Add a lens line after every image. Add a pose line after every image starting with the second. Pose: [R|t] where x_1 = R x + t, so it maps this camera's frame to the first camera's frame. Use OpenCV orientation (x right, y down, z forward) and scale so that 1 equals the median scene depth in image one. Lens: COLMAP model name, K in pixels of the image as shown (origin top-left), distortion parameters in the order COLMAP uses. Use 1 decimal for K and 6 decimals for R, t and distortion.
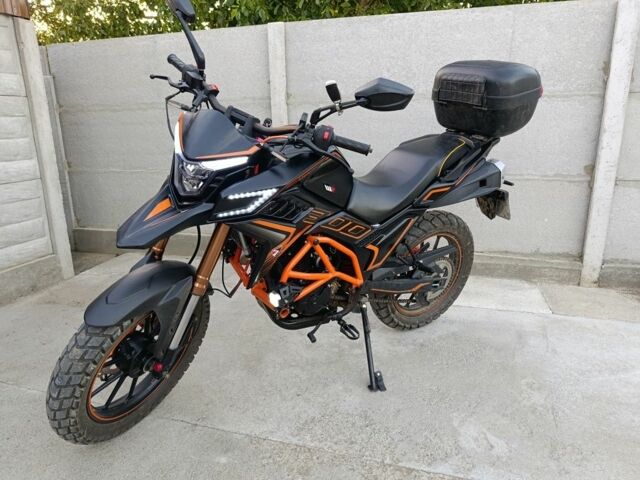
lens RADIAL K [[435.6, 0, 322.2], [0, 435.6, 239.7], [0, 0, 1]] dist [0.024945, -0.006907]
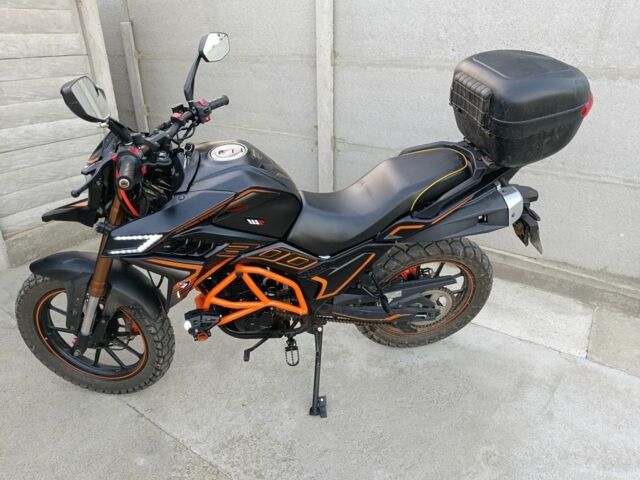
lens RADIAL K [[435.6, 0, 320.8], [0, 435.6, 241.4], [0, 0, 1]] dist [0.024945, -0.006907]
pose [[0.956088, 0.137981, -0.258566, 0.335821], [-0.091577, 0.978715, 0.183658, -0.221858], [0.278404, -0.151915, 0.948374, 0.155792]]
